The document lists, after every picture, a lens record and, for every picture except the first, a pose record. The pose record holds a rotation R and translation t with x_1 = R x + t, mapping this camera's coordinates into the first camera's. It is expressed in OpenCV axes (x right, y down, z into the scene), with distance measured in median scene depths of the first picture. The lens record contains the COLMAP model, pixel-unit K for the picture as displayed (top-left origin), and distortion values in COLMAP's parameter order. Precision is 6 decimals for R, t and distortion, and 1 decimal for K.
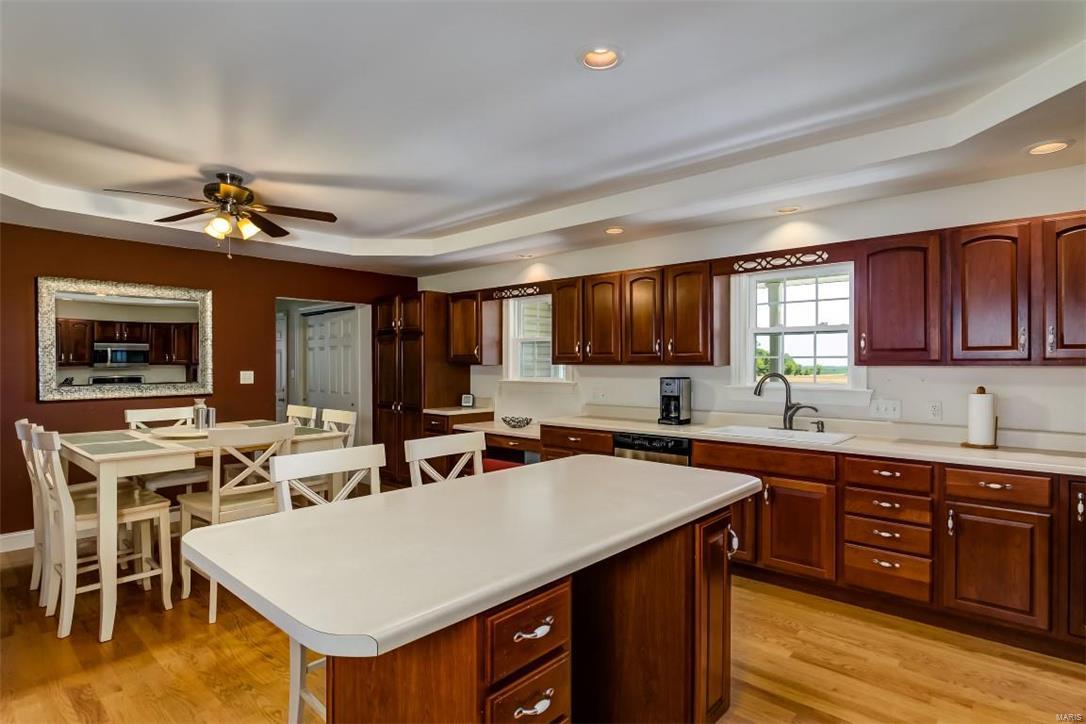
lens RADIAL K [[585.7, 0, 543.8], [0, 585.7, 366.6], [0, 0, 1]] dist [-0.005247, -0.000787]
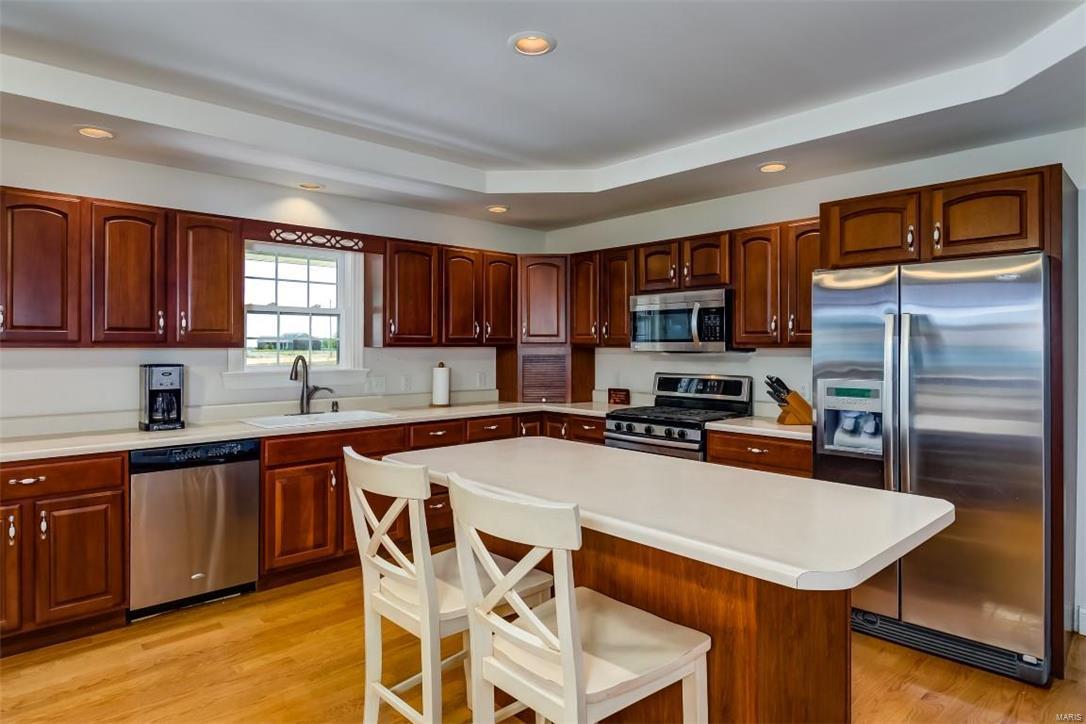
lens RADIAL K [[615.4, 0, 540.3], [0, 615.4, 351.2], [0, 0, 1]] dist [0.002527, -0.002817]
pose [[0.089531, -0.006660, 0.995962, -0.544383], [0.004658, 0.999970, 0.006268, -0.000199], [-0.995973, 0.004078, 0.089559, 0.514949]]
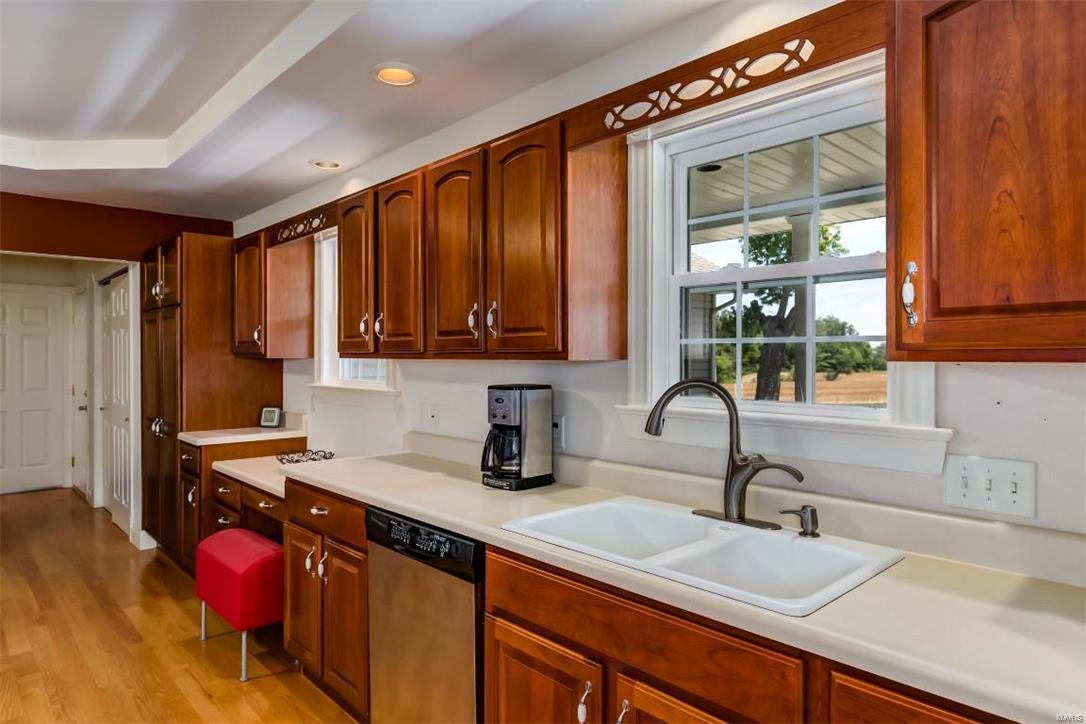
lens RADIAL K [[666.1, 0, 543.0], [0, 666.1, 362.0], [0, 0, 1]] dist [0.002992, -0.000312]
pose [[0.995546, 0.002182, -0.094250, 0.323293], [-0.002026, 0.999996, 0.001750, -0.001375], [0.094254, -0.001551, 0.995547, 0.523566]]
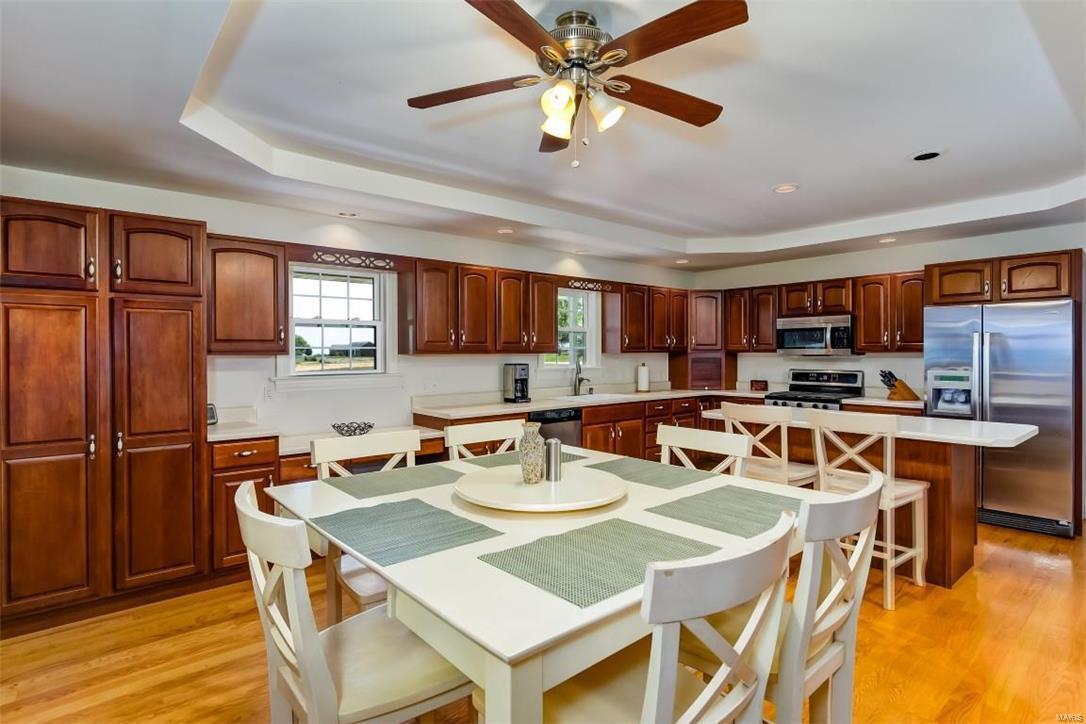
lens RADIAL K [[533.4, 0, 543.0], [0, 533.4, 362.0], [0, 0, 1]] dist [-0.013416, 0.001042]
pose [[0.134526, -0.017402, 0.990757, -0.951221], [0.008503, 0.999829, 0.016407, -0.002501], [-0.990874, 0.006217, 0.134651, 0.881674]]
